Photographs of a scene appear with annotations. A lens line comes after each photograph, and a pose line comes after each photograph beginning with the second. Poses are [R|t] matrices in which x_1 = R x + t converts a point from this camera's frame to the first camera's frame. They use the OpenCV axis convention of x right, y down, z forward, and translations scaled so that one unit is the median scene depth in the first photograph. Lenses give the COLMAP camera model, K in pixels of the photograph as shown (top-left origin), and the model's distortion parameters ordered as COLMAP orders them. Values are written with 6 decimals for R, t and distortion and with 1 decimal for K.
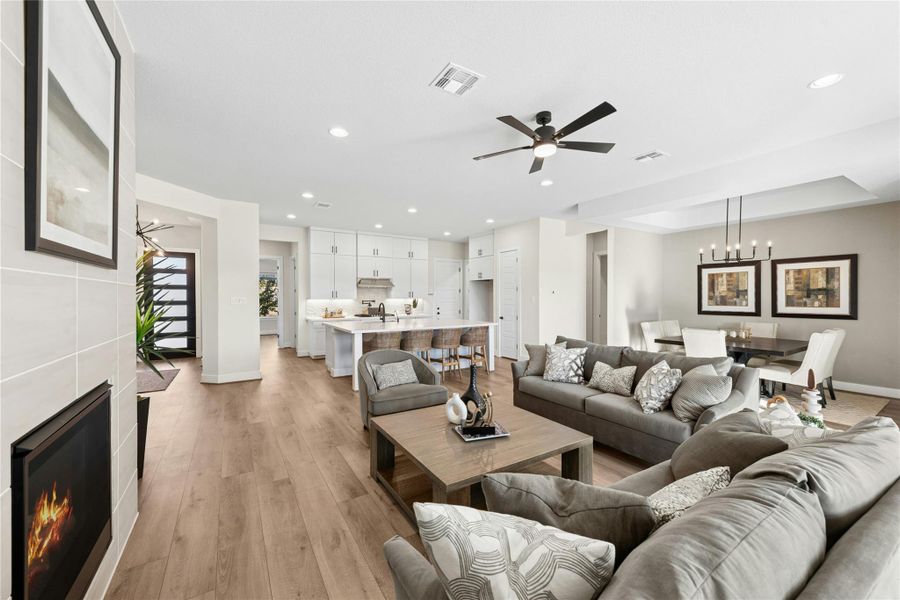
lens RADIAL K [[352.2, 0, 451.2], [0, 352.2, 296.6], [0, 0, 1]] dist [0.007176, -0.000529]
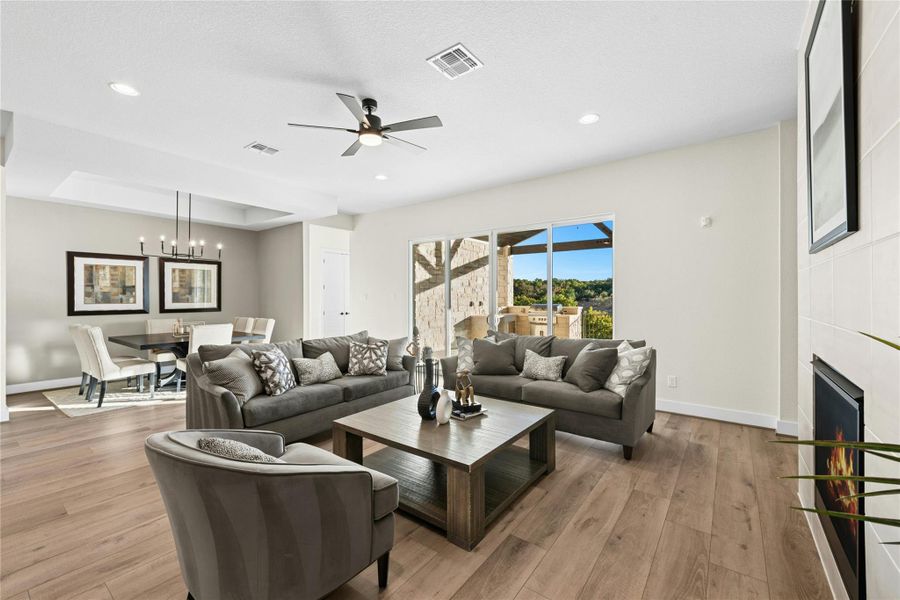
lens RADIAL K [[371.4, 0, 453.5], [0, 371.4, 298.4], [0, 0, 1]] dist [0.015187, -0.005266]
pose [[-0.362321, -0.000579, 0.932053, -0.395769], [0.002751, 0.999995, 0.001691, 0.014789], [-0.932049, 0.003177, -0.362317, 0.584700]]
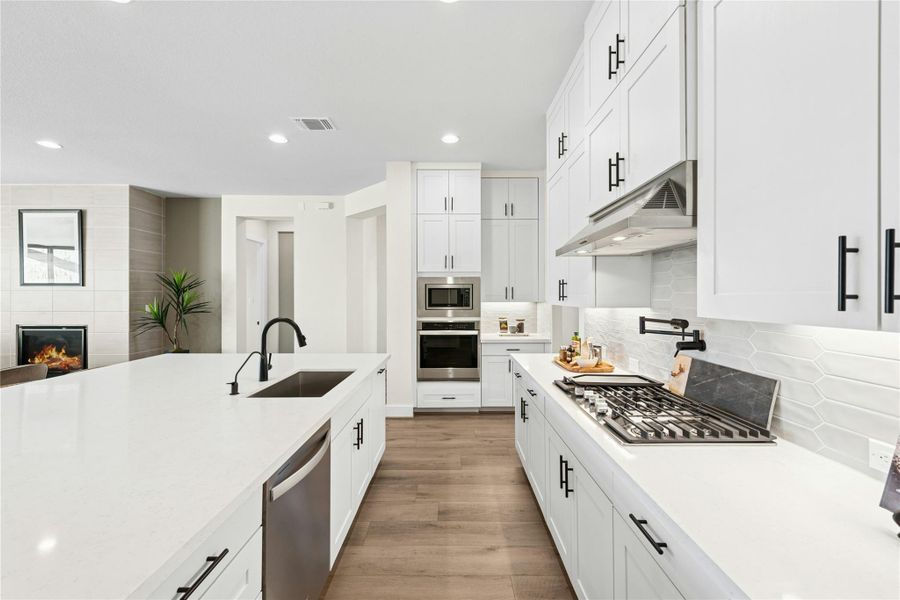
lens RADIAL K [[365.8, 0, 452.0], [0, 365.8, 296.6], [0, 0, 1]] dist [0.018858, -0.005392]
pose [[-0.530948, 0.001053, -0.847403, -0.004112], [-0.000726, 0.999998, 0.001697, -0.001407], [0.847404, 0.001516, -0.530947, 1.478733]]
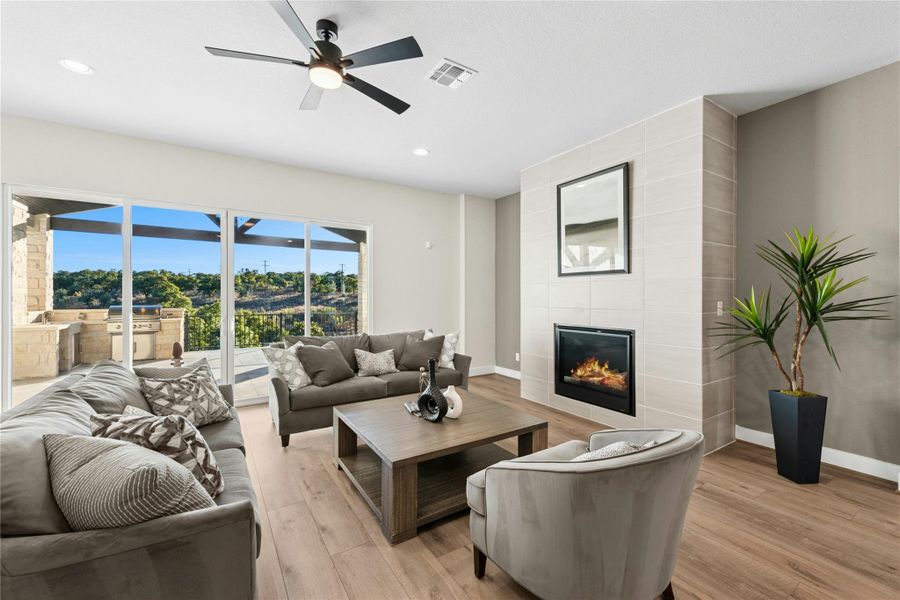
lens RADIAL K [[371.4, 0, 453.5], [0, 371.4, 298.4], [0, 0, 1]] dist [0.015187, -0.005266]
pose [[-0.999824, 0.000075, -0.018755, 0.012894], [-0.000002, 0.999992, 0.004101, 0.014258], [0.018755, 0.004101, -0.999816, 0.883738]]
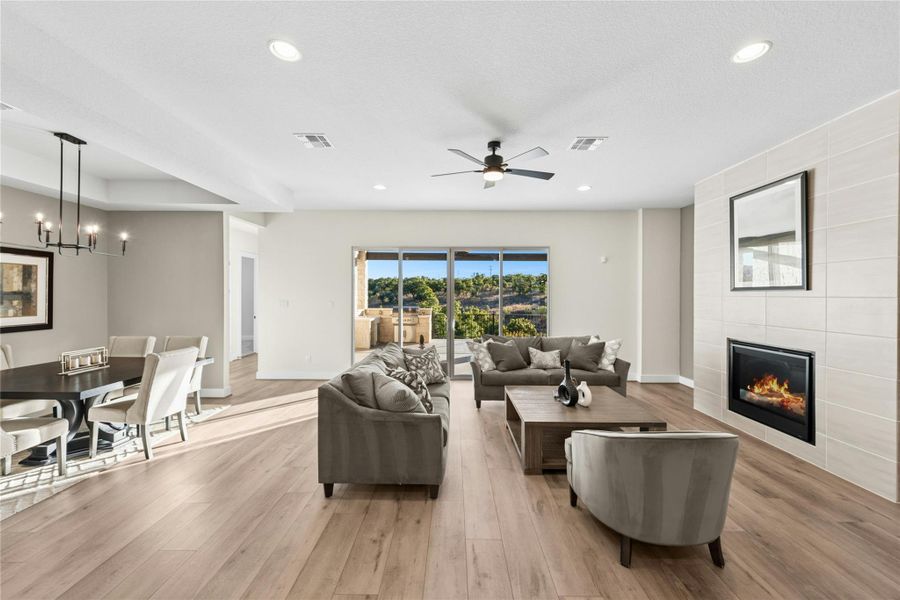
lens RADIAL K [[352.2, 0, 451.2], [0, 352.2, 296.6], [0, 0, 1]] dist [0.007176, -0.000529]
pose [[-0.846574, -0.002676, 0.532265, -0.111193], [-0.001989, 0.999996, 0.001865, -0.013666], [-0.532268, 0.000520, -0.846576, 1.020840]]
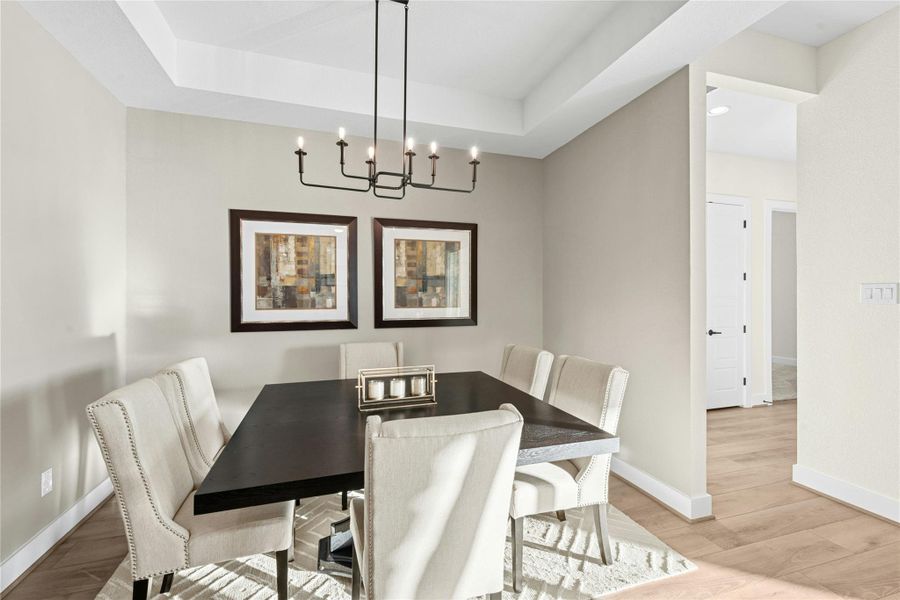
lens RADIAL K [[392.3, 0, 453.3], [0, 392.3, 300.7], [0, 0, 1]] dist [0.007086, -0.000177]
pose [[0.242847, -0.004600, 0.970054, 0.369452], [0.001801, 0.999989, 0.004291, 0.014354], [-0.970063, 0.000705, 0.242853, 0.729789]]
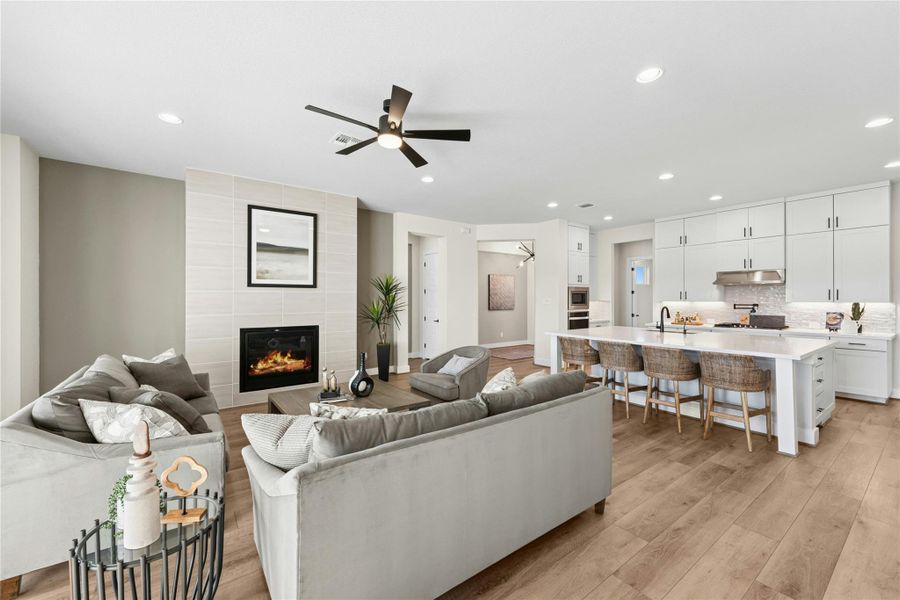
lens RADIAL K [[365.8, 0, 452.0], [0, 365.8, 296.6], [0, 0, 1]] dist [0.018858, -0.005392]
pose [[0.085755, -0.003159, -0.996311, 0.633637], [-0.001657, 0.999993, -0.003313, -0.000064], [0.996315, 0.001935, 0.085749, 0.539862]]
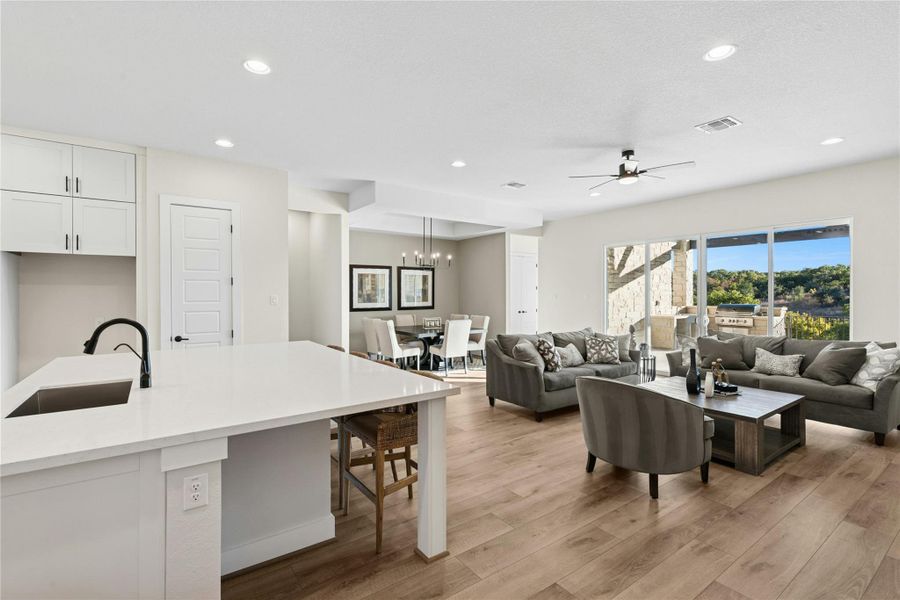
lens RADIAL K [[413.4, 0, 451.7], [0, 413.4, 295.3], [0, 0, 1]] dist [0.013015, -0.006402]
pose [[-0.063338, -0.001655, 0.997991, -0.603648], [0.003061, 0.999994, 0.001853, 0.000410], [-0.997987, 0.003172, -0.063332, 0.874123]]
